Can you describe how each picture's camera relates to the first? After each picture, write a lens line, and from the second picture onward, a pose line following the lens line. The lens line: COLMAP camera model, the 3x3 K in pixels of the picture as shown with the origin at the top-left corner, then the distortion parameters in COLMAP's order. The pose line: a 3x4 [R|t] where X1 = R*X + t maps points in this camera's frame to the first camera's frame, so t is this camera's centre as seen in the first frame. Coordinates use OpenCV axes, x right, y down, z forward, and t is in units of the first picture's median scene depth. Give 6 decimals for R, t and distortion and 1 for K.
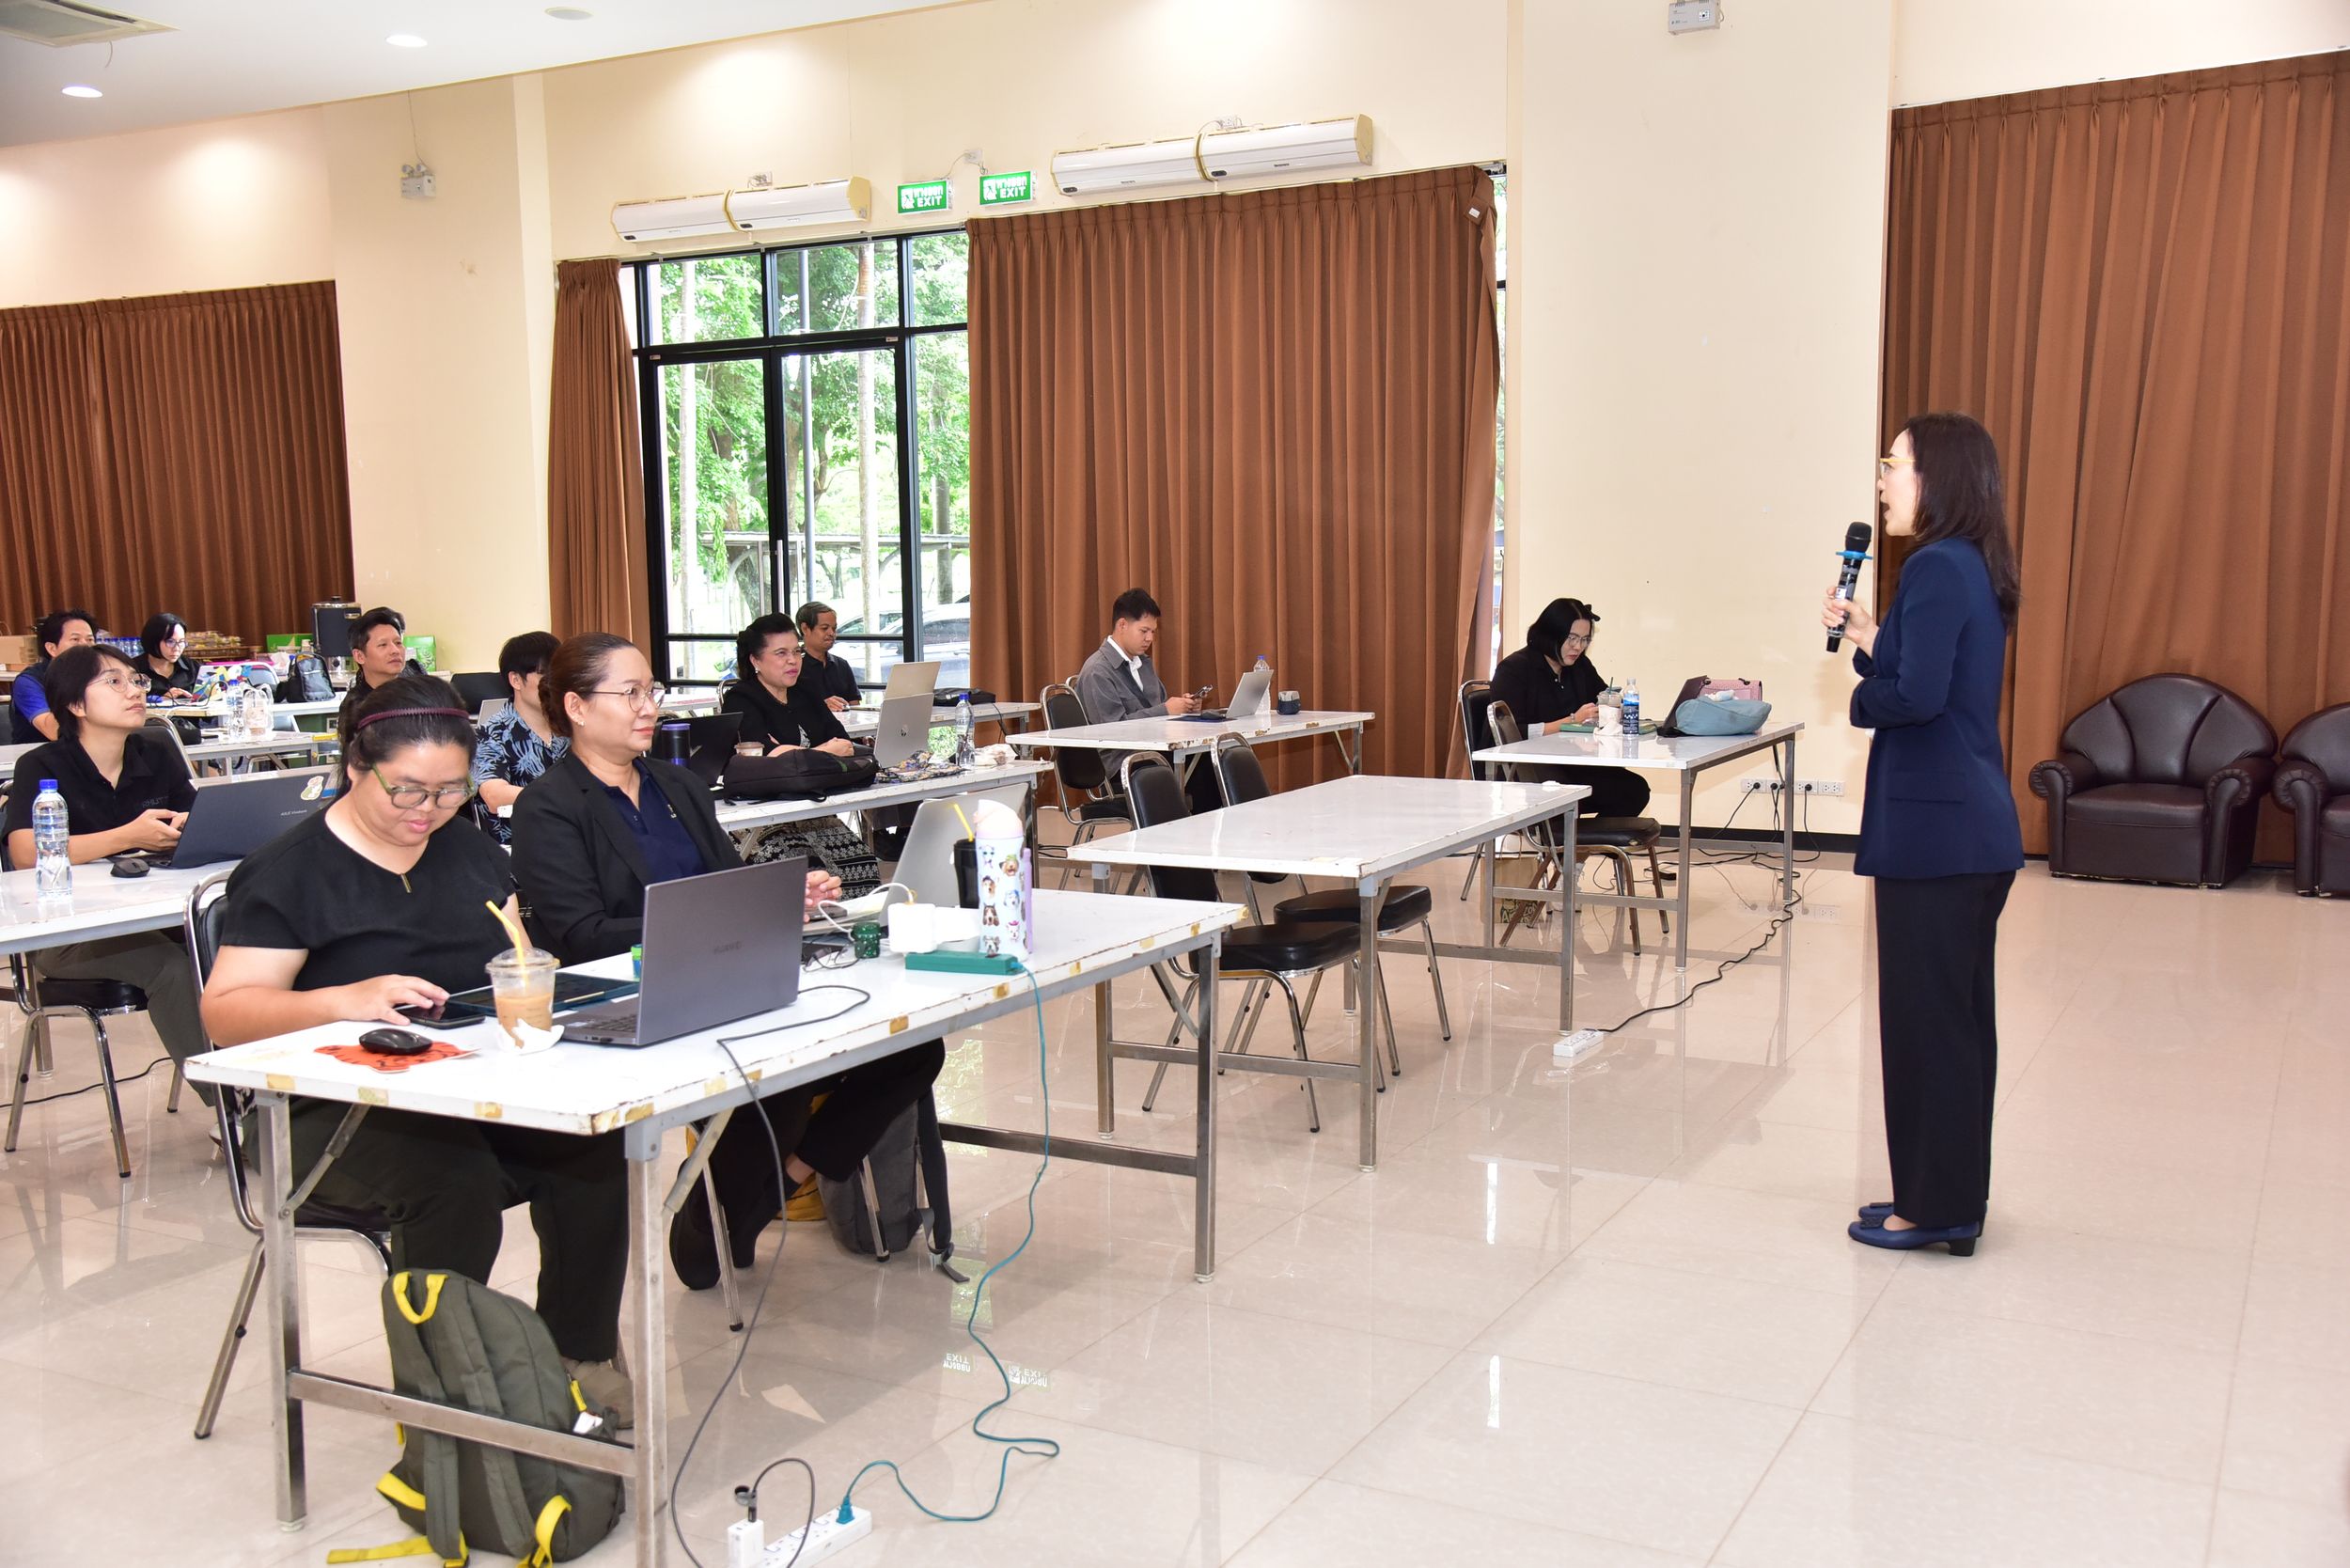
lens RADIAL K [[2213.9, 0, 1180.3], [0, 2213.9, 854.7], [0, 0, 1]] dist [0.030027, 0.000646]
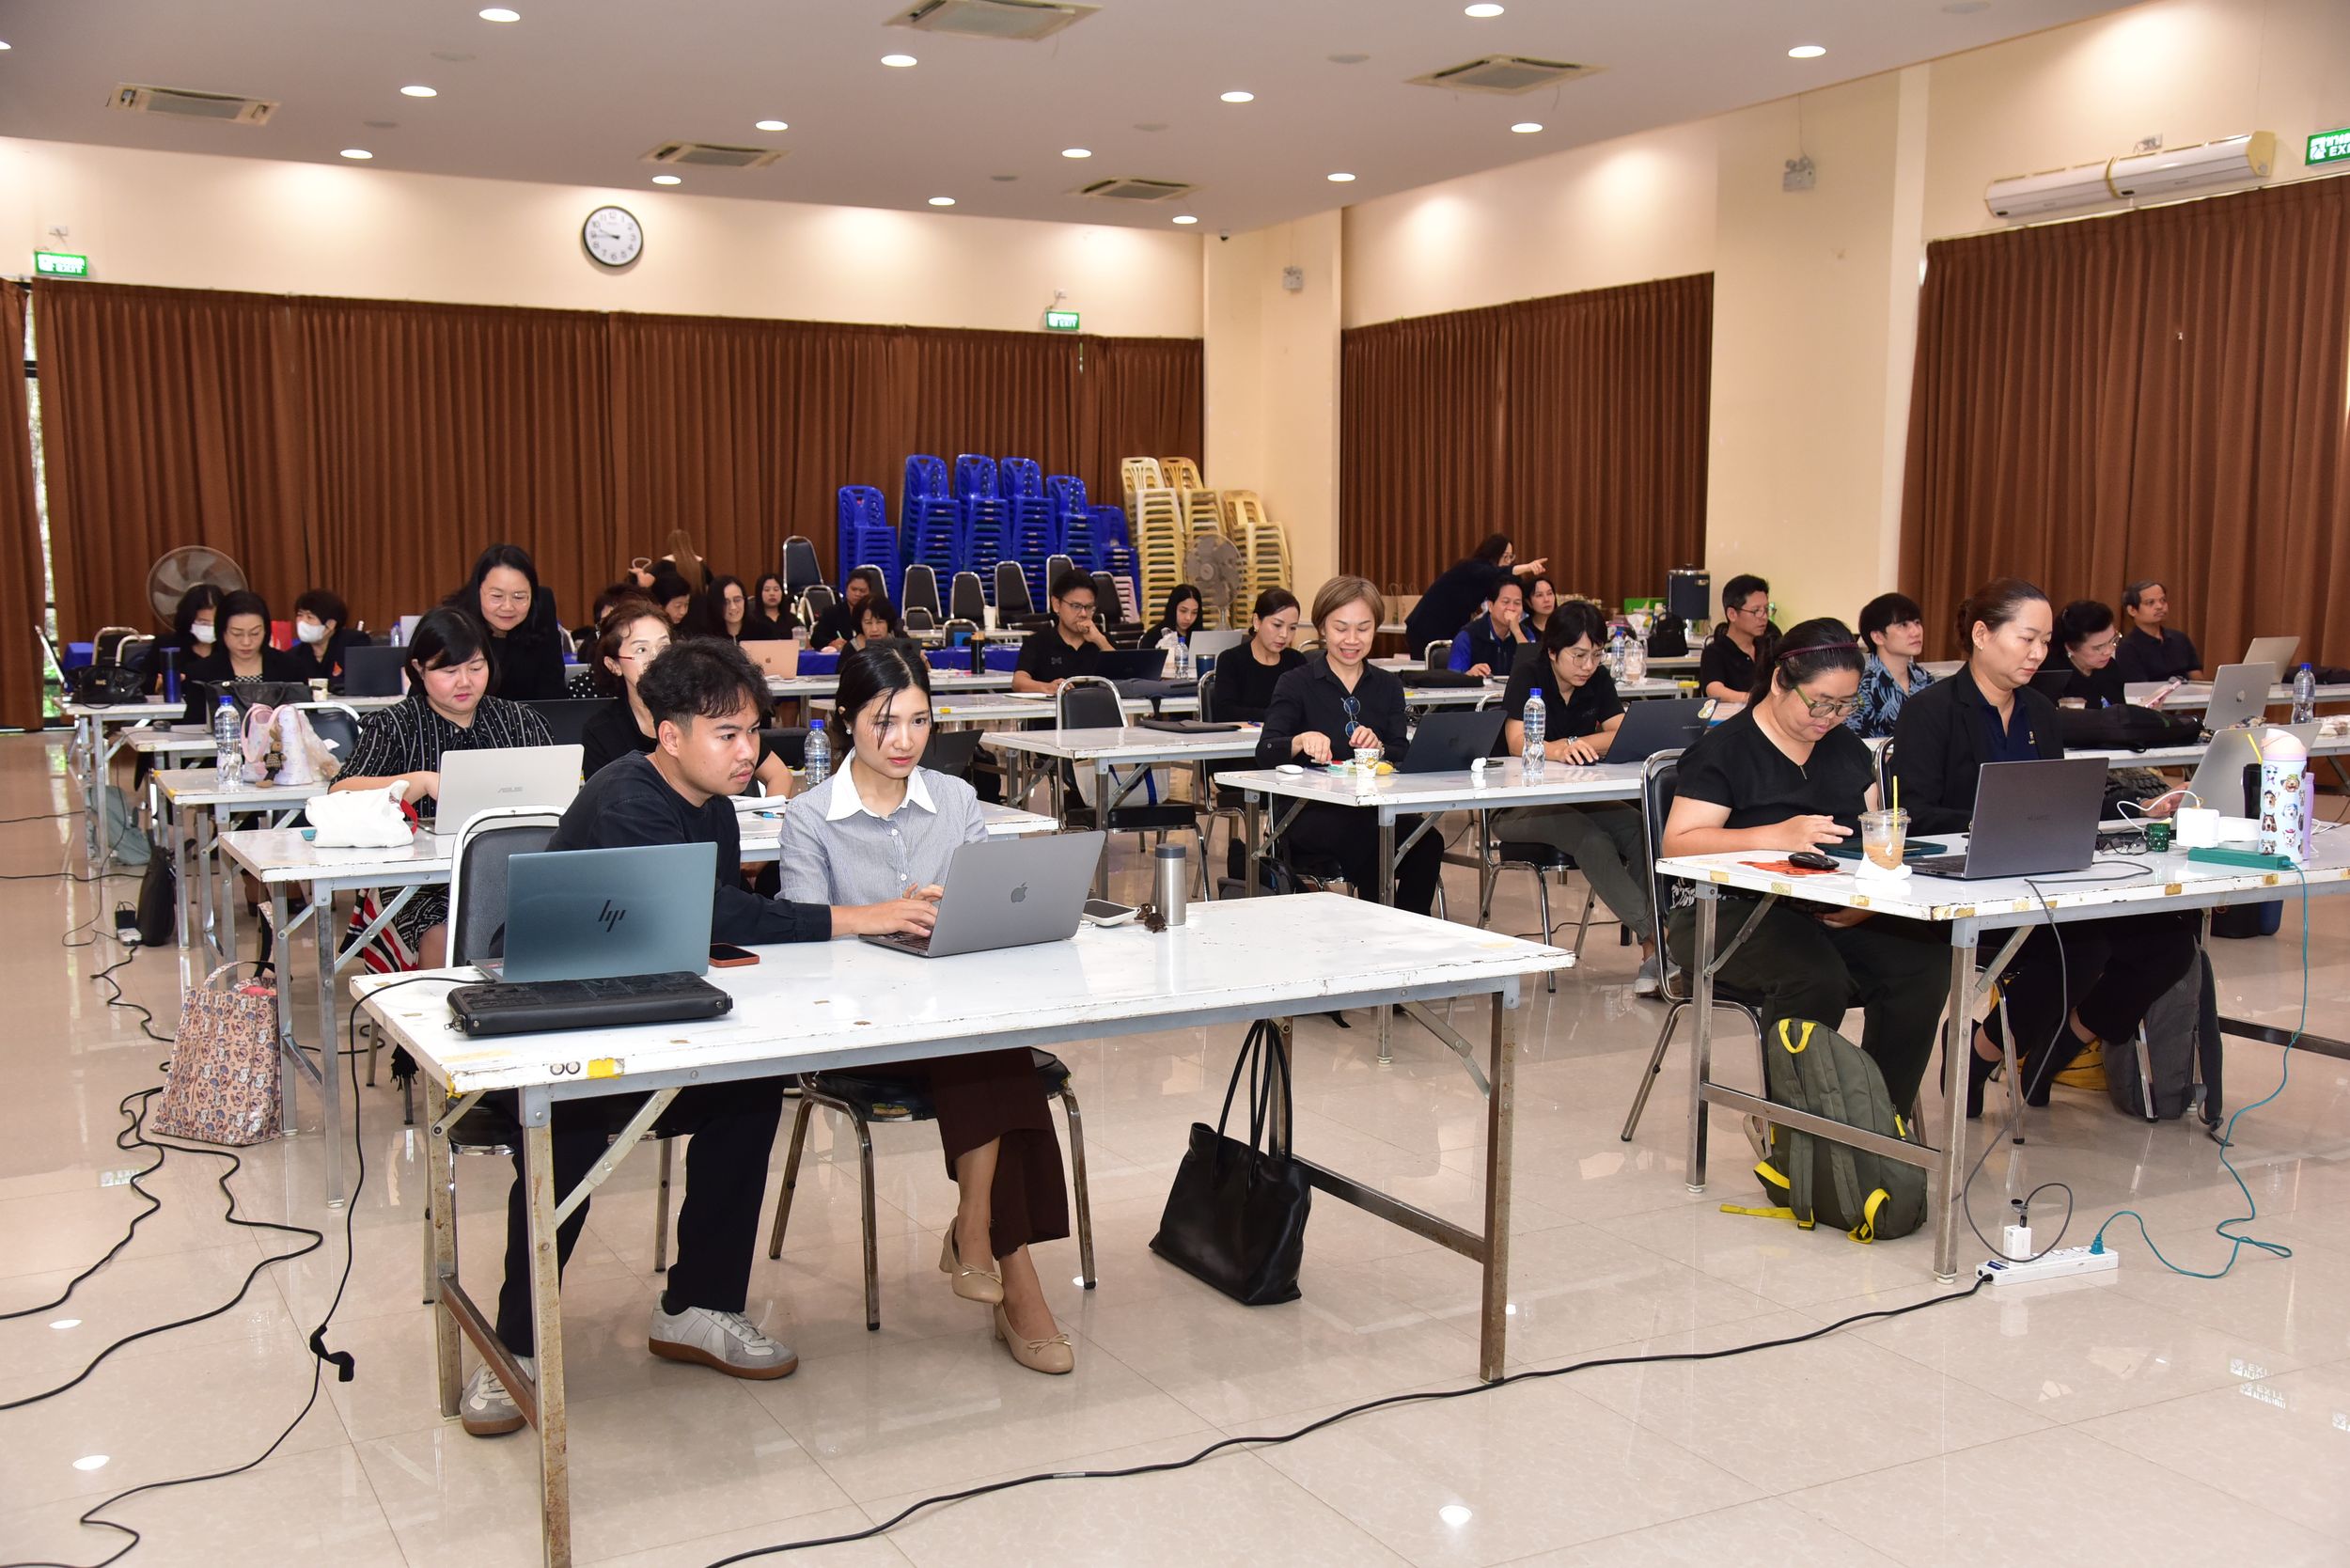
lens RADIAL K [[2267.8, 0, 1178.4], [0, 2267.8, 817.3], [0, 0, 1]] dist [0.002872, 0.153104]
pose [[0.840648, 0.076226, -0.536190, 0.076298], [-0.079821, 0.996672, 0.016544, 0.046424], [0.535667, 0.028892, 0.843935, -0.347922]]
